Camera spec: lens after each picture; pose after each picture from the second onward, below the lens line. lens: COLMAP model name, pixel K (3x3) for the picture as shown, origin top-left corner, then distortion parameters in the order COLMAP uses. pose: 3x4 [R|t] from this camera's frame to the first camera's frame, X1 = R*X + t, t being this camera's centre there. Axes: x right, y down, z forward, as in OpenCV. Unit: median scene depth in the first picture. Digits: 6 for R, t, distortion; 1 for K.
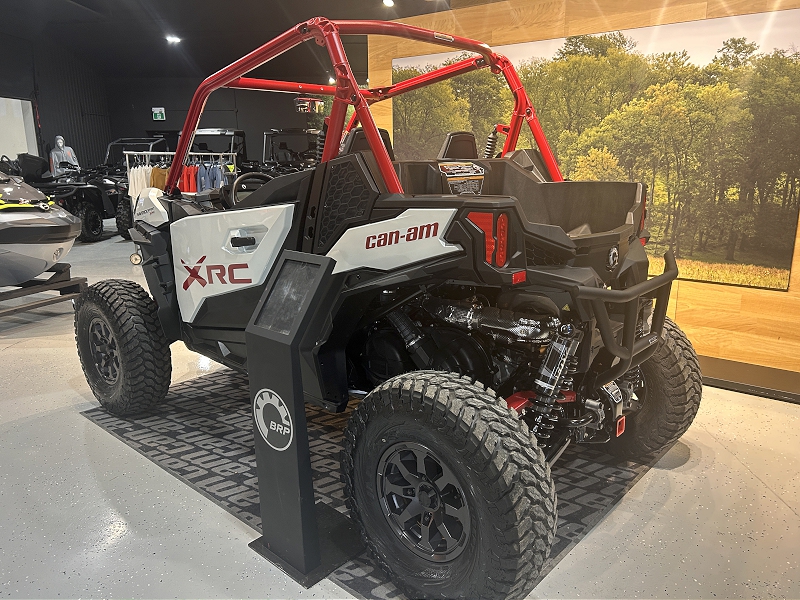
lens RADIAL K [[610.9, 0, 402.6], [0, 610.9, 297.1], [0, 0, 1]] dist [0.002124, -0.007421]
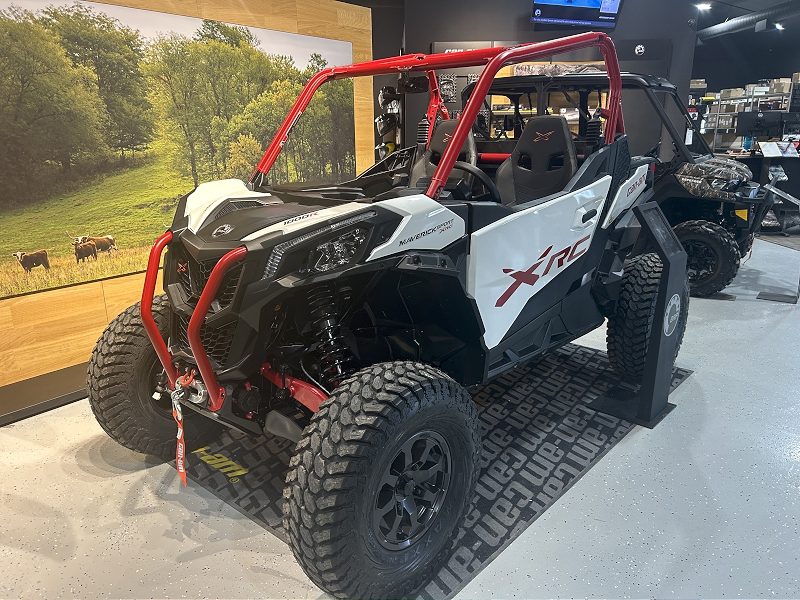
lens RADIAL K [[610.9, 0, 404.0], [0, 610.9, 304.7], [0, 0, 1]] dist [0.002124, -0.007421]
pose [[-0.012845, -0.265137, 0.964125, -0.810959], [0.234839, 0.936436, 0.260651, -0.184413], [-0.971949, 0.229763, 0.050236, 0.768282]]
